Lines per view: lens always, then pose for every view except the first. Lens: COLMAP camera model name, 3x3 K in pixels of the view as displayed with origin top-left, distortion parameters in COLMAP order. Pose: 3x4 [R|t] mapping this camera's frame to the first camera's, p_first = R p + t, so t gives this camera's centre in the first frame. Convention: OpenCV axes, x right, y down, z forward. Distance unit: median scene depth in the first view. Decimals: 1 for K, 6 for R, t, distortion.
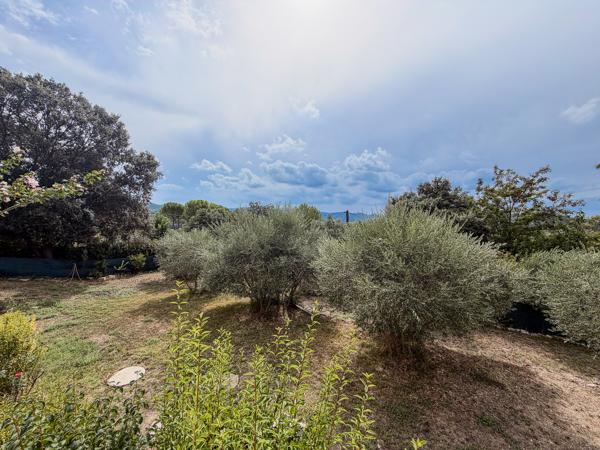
lens RADIAL K [[245.0, 0, 300.0], [0, 245.0, 225.0], [0, 0, 1]] dist [-0.001213, 0.000178]
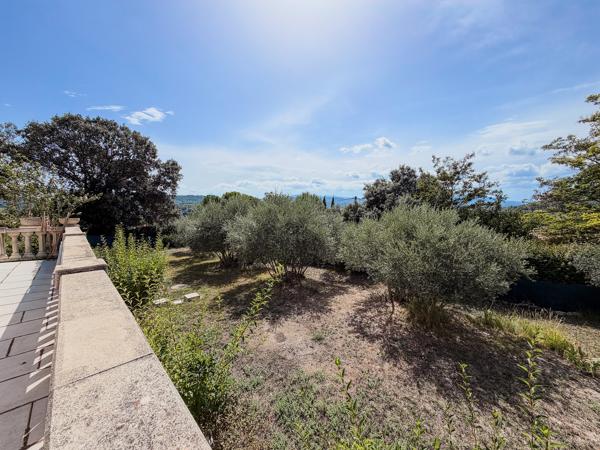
lens RADIAL K [[247.4, 0, 312.0], [0, 247.4, 226.7], [0, 0, 1]] dist [-0.017710, -0.000373]
pose [[0.989289, -0.021557, -0.144369, 0.358972], [0.030050, 0.997927, 0.056906, 0.020983], [0.142843, -0.060635, 0.987886, -0.277256]]
